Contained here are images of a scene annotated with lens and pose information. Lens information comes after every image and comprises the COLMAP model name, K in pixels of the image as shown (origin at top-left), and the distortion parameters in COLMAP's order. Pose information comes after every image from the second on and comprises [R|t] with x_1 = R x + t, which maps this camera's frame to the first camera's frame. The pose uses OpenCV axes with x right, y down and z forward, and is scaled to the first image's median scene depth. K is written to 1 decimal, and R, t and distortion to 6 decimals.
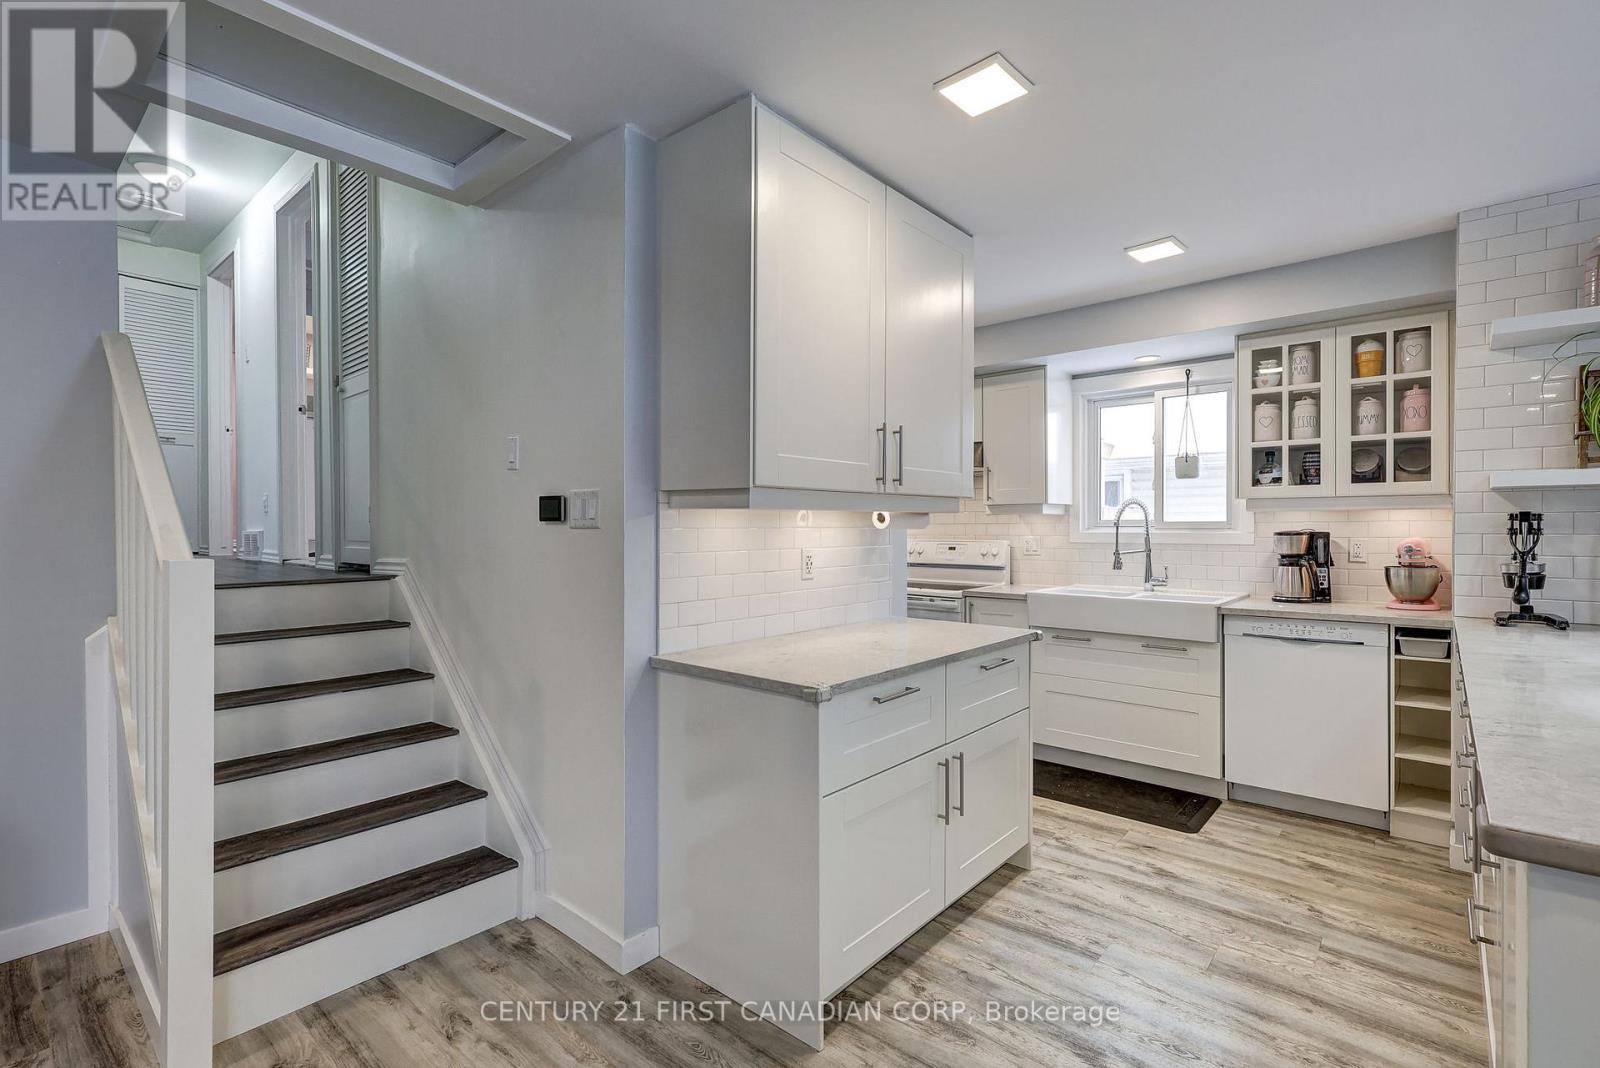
lens RADIAL K [[741.5, 0, 800.6], [0, 741.5, 530.3], [0, 0, 1]] dist [-0.003432, 0.001727]
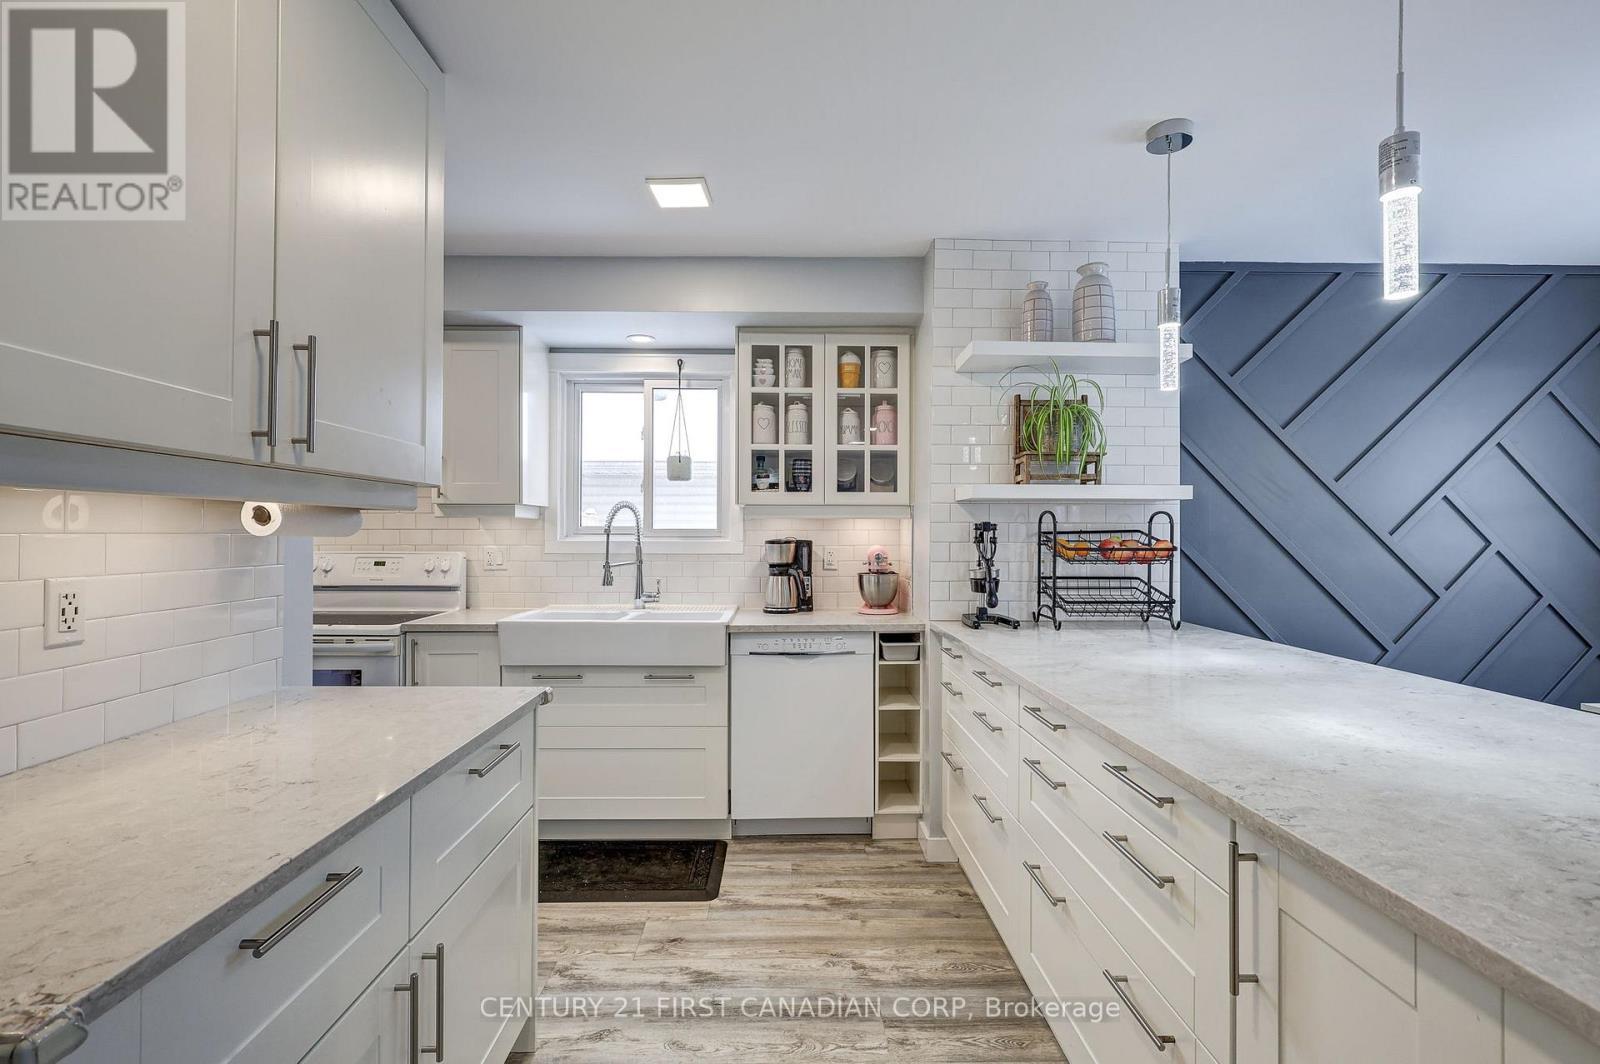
lens RADIAL K [[741.5, 0, 799.7], [0, 741.5, 531.4], [0, 0, 1]] dist [-0.003432, 0.001727]
pose [[0.737318, 0.007068, 0.675509, 0.029033], [-0.001549, 0.999960, -0.008773, -0.001082], [-0.675544, 0.005422, 0.737299, 0.294042]]
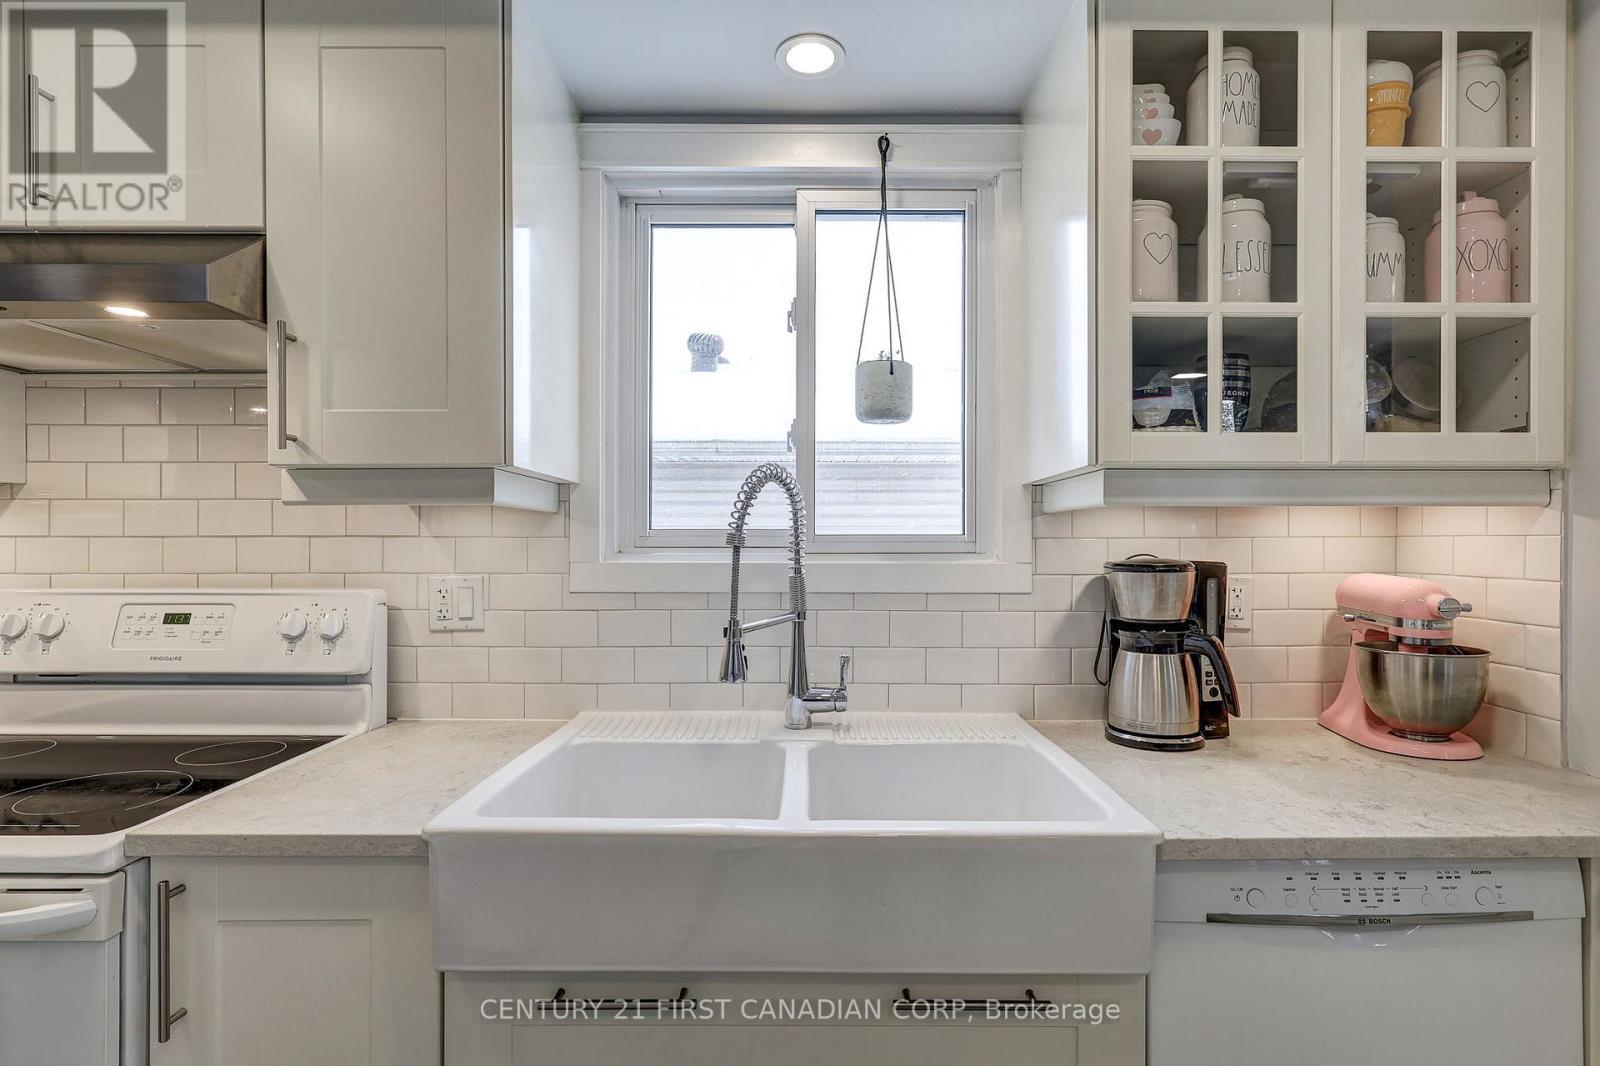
lens RADIAL K [[771.7, 0, 801.4], [0, 771.7, 547.3], [0, 0, 1]] dist [0.000698, 0.001053]
pose [[0.754984, 0.002465, 0.655739, 0.282267], [-0.000724, 0.999995, -0.002925, -0.005098], [-0.655743, 0.001734, 0.754982, 0.892290]]
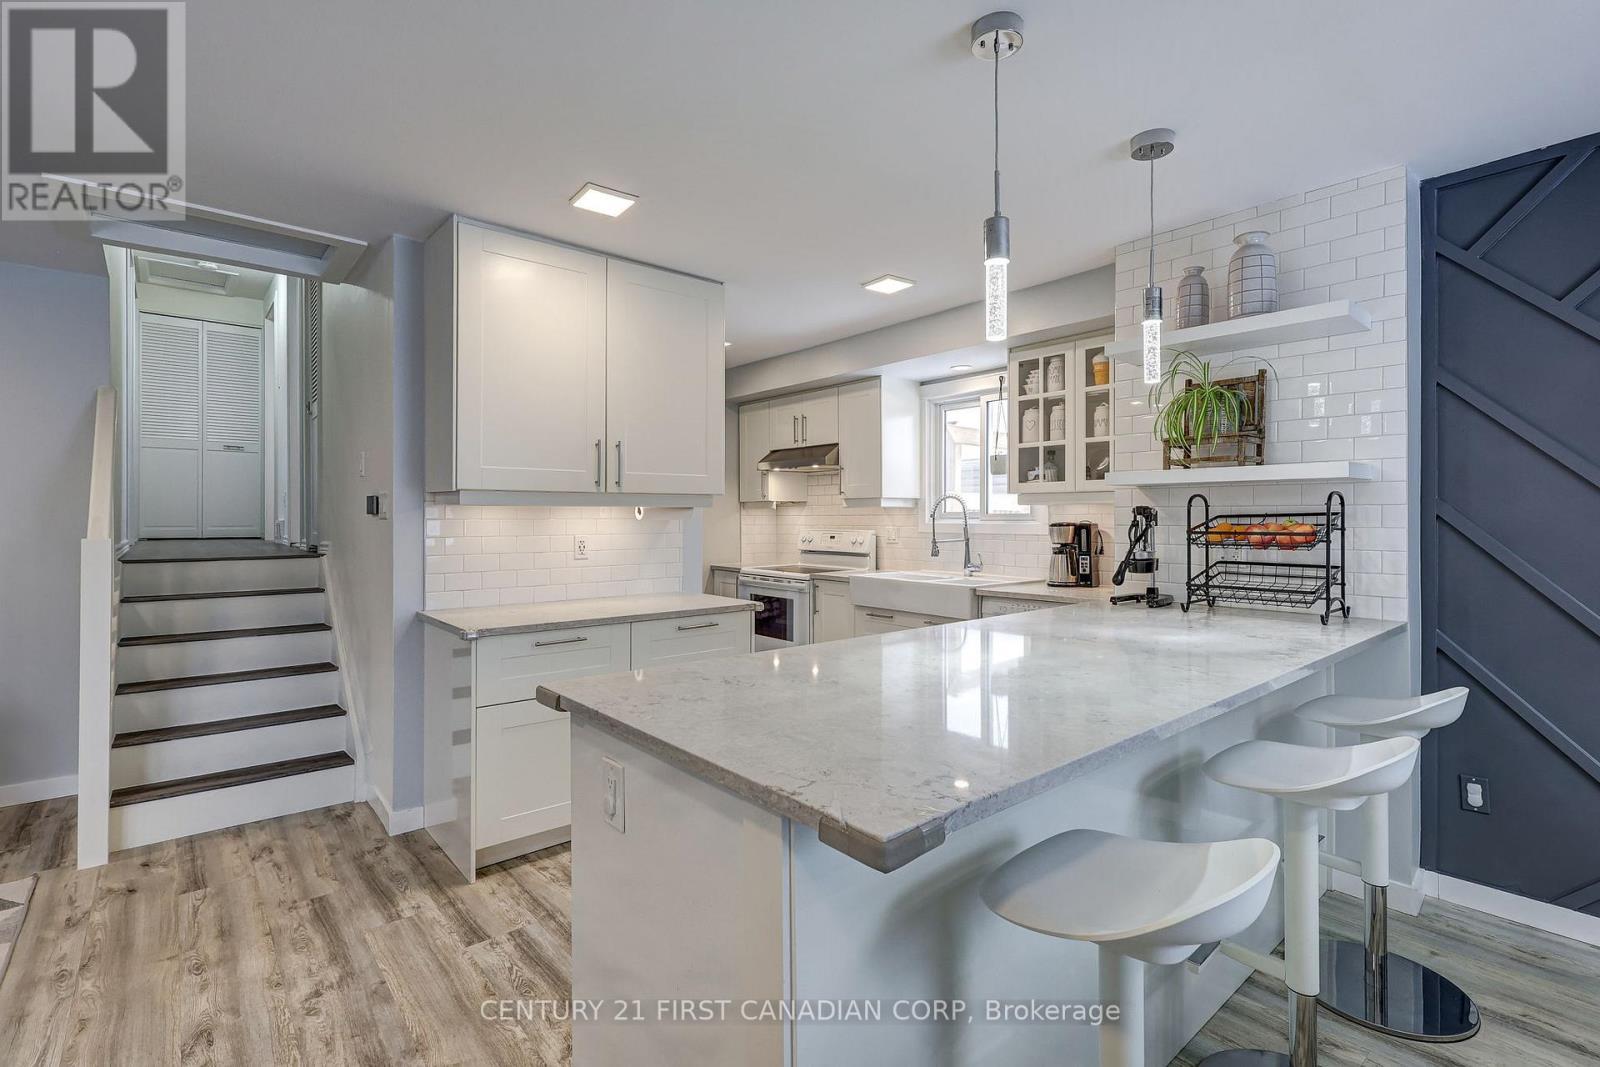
lens RADIAL K [[741.5, 0, 795.0], [0, 741.5, 517.0], [0, 0, 1]] dist [-0.003432, 0.001727]
pose [[0.987528, 0.001408, -0.157440, 0.483285], [-0.002085, 0.999989, -0.004136, -0.002006], [0.157432, 0.004413, 0.987520, -0.178336]]
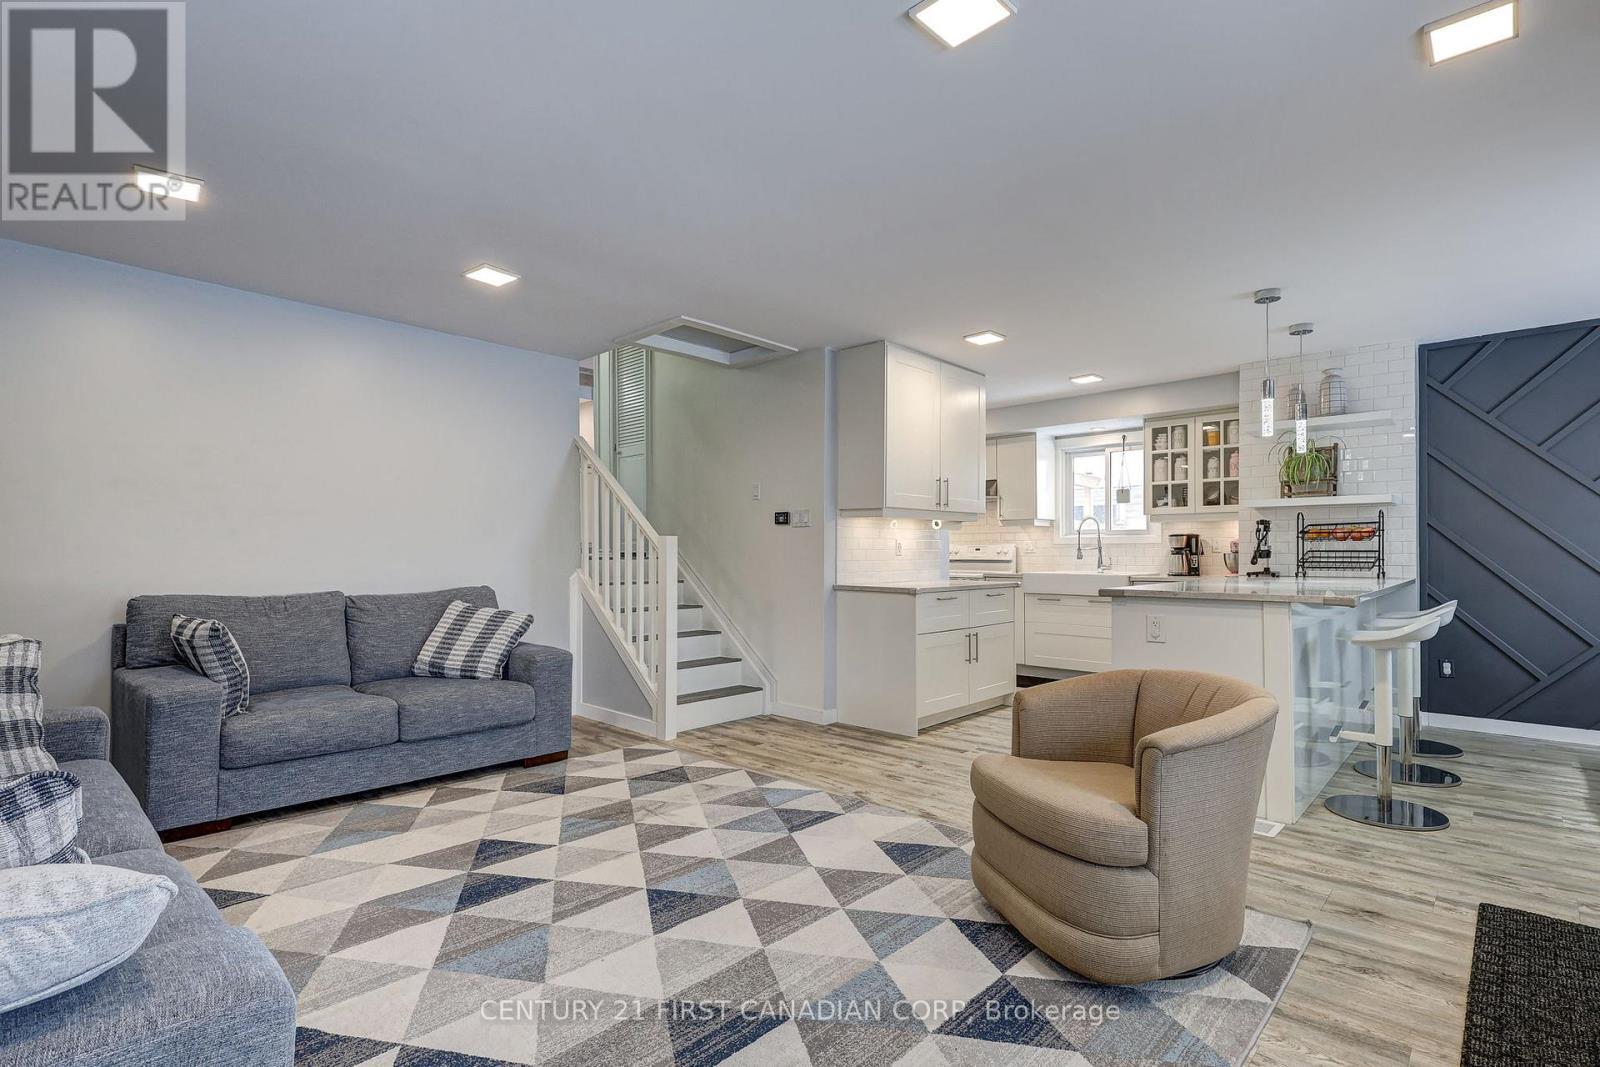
lens RADIAL K [[771.7, 0, 797.7], [0, 771.7, 550.6], [0, 0, 1]] dist [0.000698, 0.001053]
pose [[0.999124, 0.001033, -0.041827, -0.143929], [-0.001331, 0.999974, -0.007103, 0.057509], [0.041818, 0.007152, 0.999100, -0.873078]]
